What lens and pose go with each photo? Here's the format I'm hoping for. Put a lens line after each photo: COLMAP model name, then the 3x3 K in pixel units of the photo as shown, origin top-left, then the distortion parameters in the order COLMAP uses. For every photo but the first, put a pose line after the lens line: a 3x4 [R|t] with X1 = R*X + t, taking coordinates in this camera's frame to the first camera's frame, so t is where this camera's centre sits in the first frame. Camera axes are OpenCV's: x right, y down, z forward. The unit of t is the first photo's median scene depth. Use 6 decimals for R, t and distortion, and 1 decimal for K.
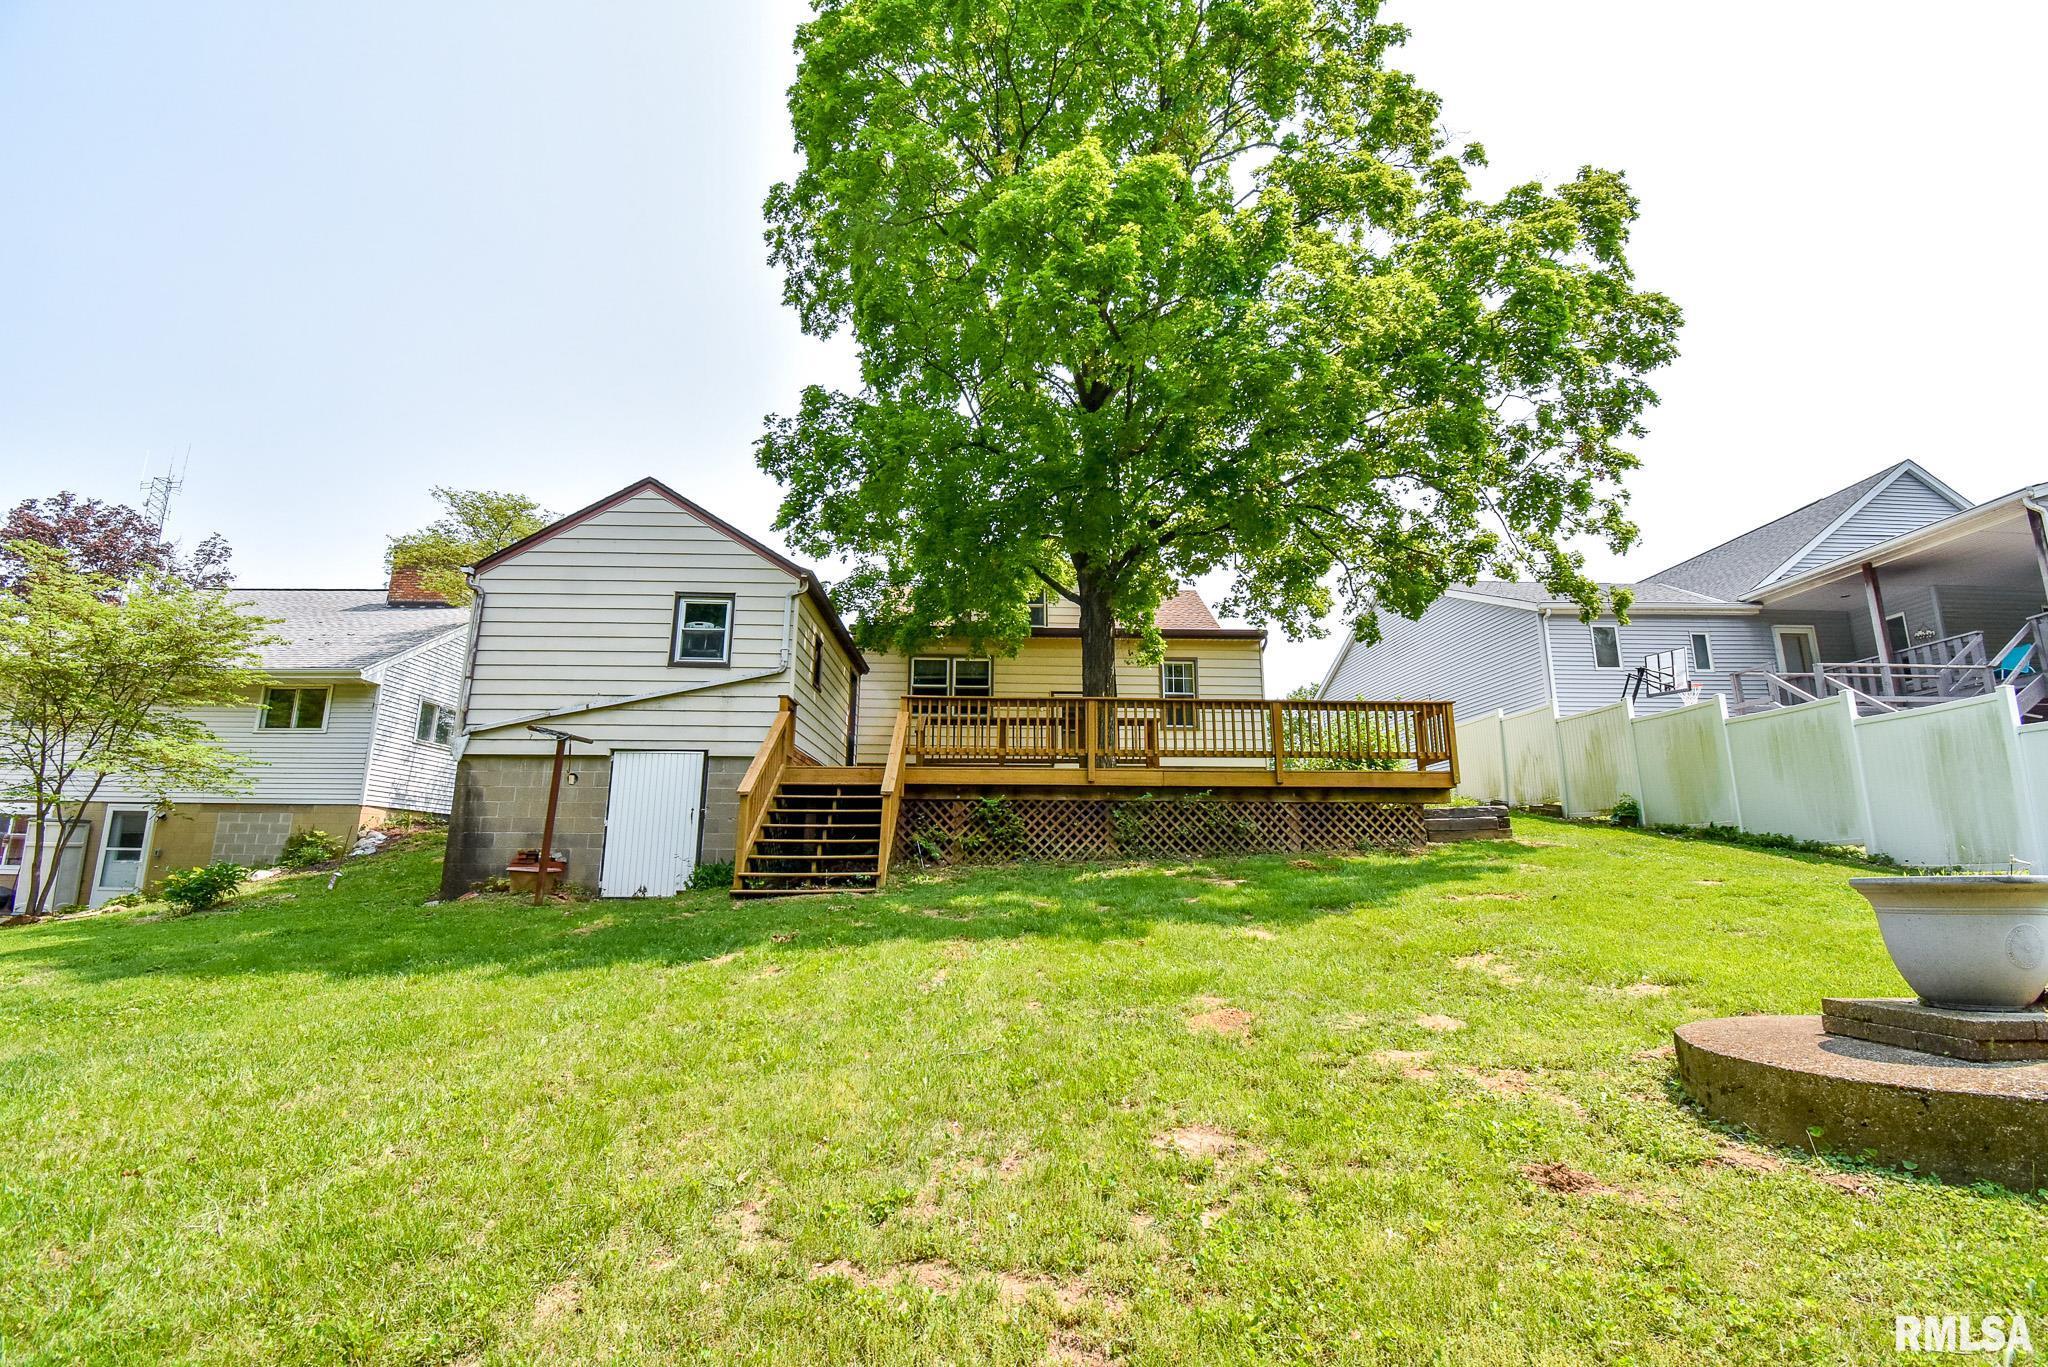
lens RADIAL K [[926.9, 0, 1026.9], [0, 926.9, 678.6], [0, 0, 1]] dist [0.000552, -0.013810]
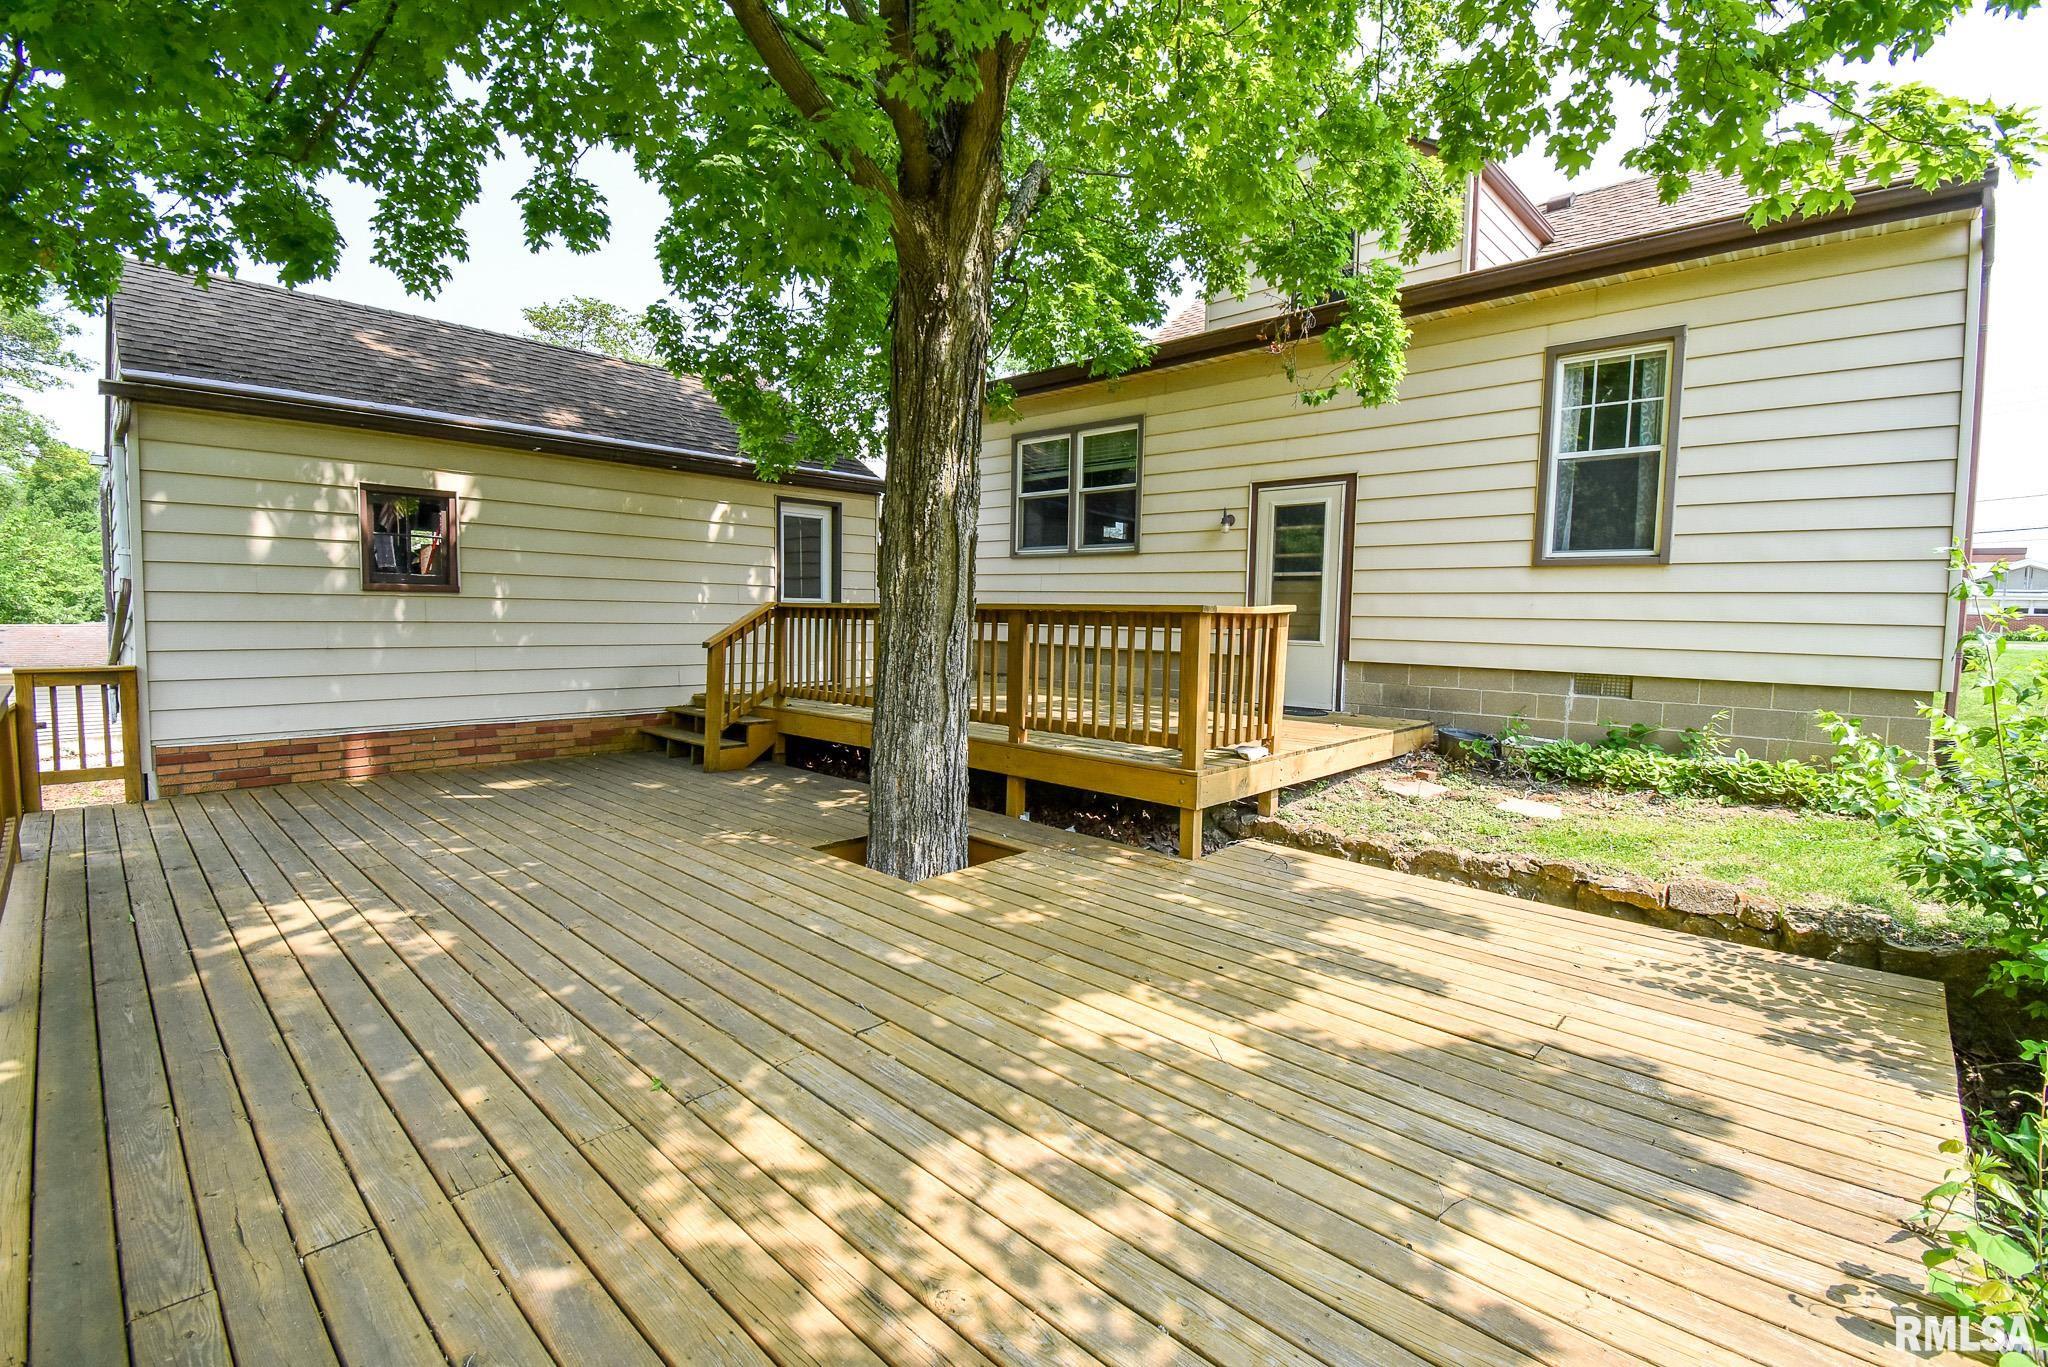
lens RADIAL K [[926.9, 0, 984.2], [0, 926.9, 694.3], [0, 0, 1]] dist [0.000552, -0.013810]
pose [[0.671230, 0.076243, -0.737317, 0.450386], [0.135189, 0.965422, 0.222902, -0.006955], [0.728817, -0.249295, 0.637713, 1.032025]]
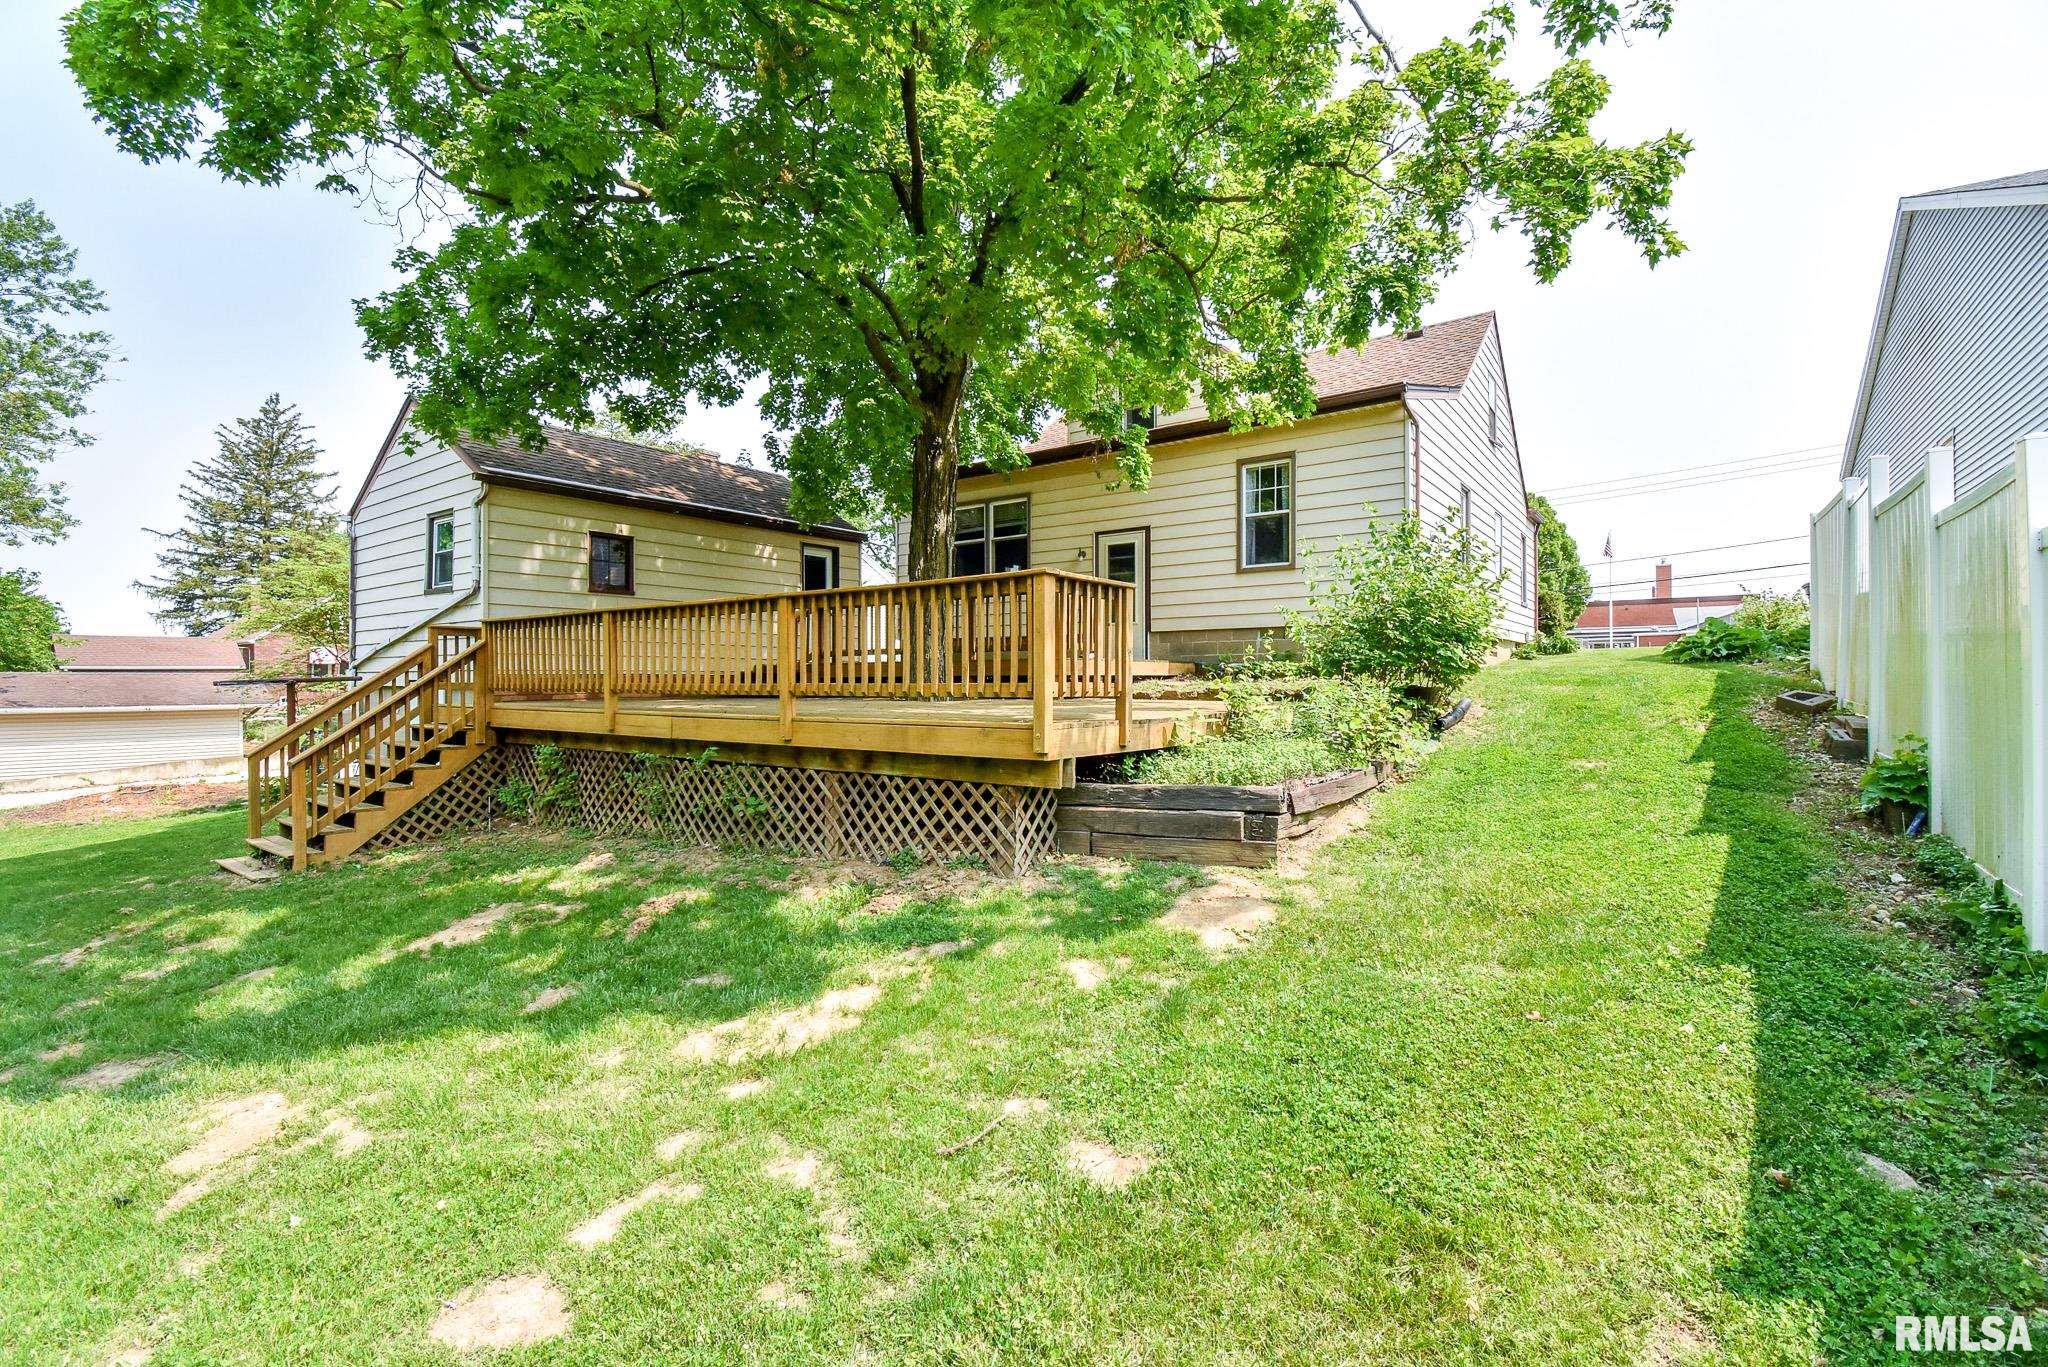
lens RADIAL K [[926.9, 0, 1022.3], [0, 926.9, 679.6], [0, 0, 1]] dist [0.000552, -0.013810]
pose [[0.775448, -0.006685, -0.631376, 0.741584], [0.138016, 0.977558, 0.159158, 0.005299], [0.616143, -0.210559, 0.758968, 0.658336]]
